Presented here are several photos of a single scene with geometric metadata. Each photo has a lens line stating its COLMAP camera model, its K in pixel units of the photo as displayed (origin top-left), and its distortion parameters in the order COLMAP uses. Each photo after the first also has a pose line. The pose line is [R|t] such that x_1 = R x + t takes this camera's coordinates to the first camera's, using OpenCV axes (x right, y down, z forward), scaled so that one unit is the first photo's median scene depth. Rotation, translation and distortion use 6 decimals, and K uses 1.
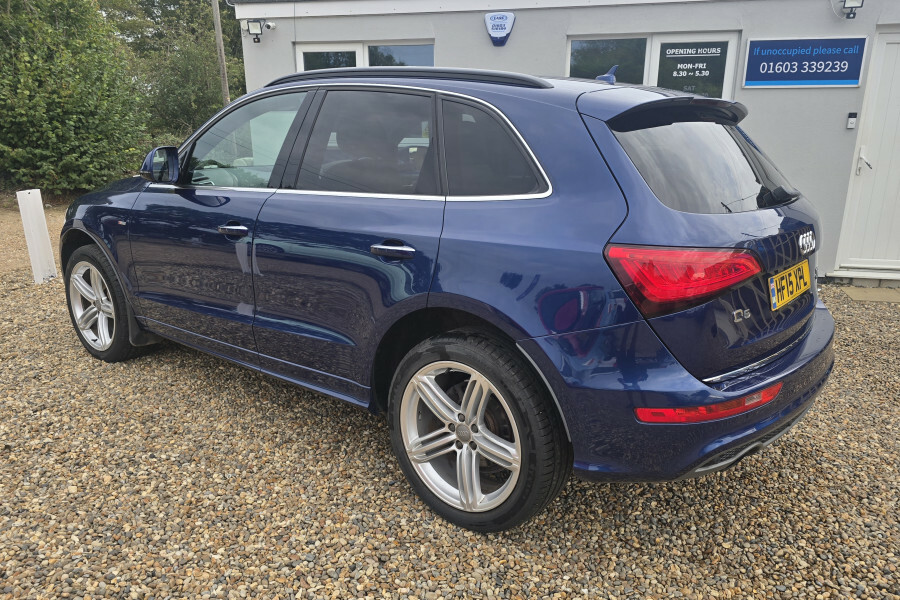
lens RADIAL K [[658.1, 0, 455.9], [0, 658.1, 299.2], [0, 0, 1]] dist [0.038419, -0.020075]
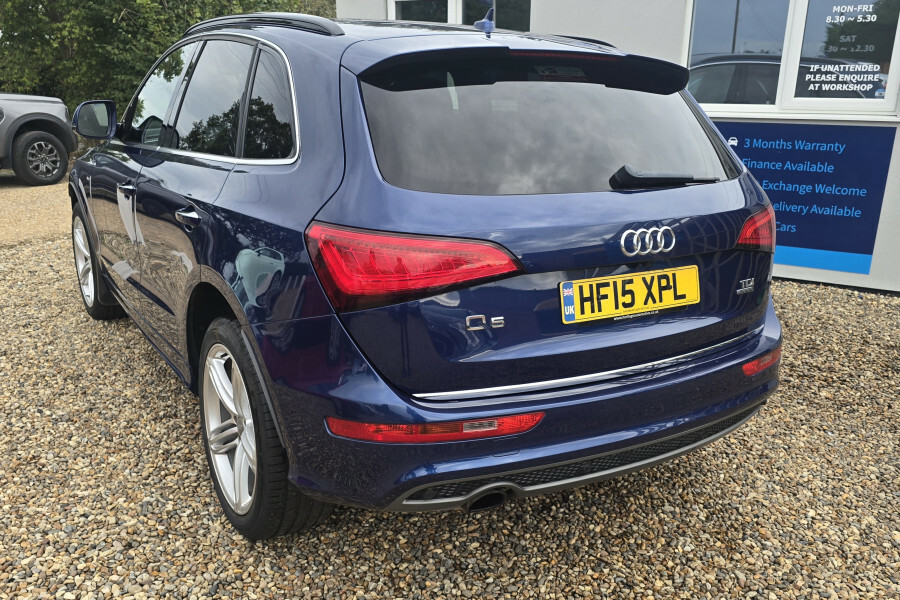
lens RADIAL K [[761.0, 0, 463.8], [0, 761.0, 321.5], [0, 0, 1]] dist [0.033661, -0.020511]
pose [[0.952593, 0.101053, -0.286976, 0.581613], [-0.089626, 0.994579, 0.052715, -0.020469], [0.290747, -0.024496, 0.956486, 0.098501]]
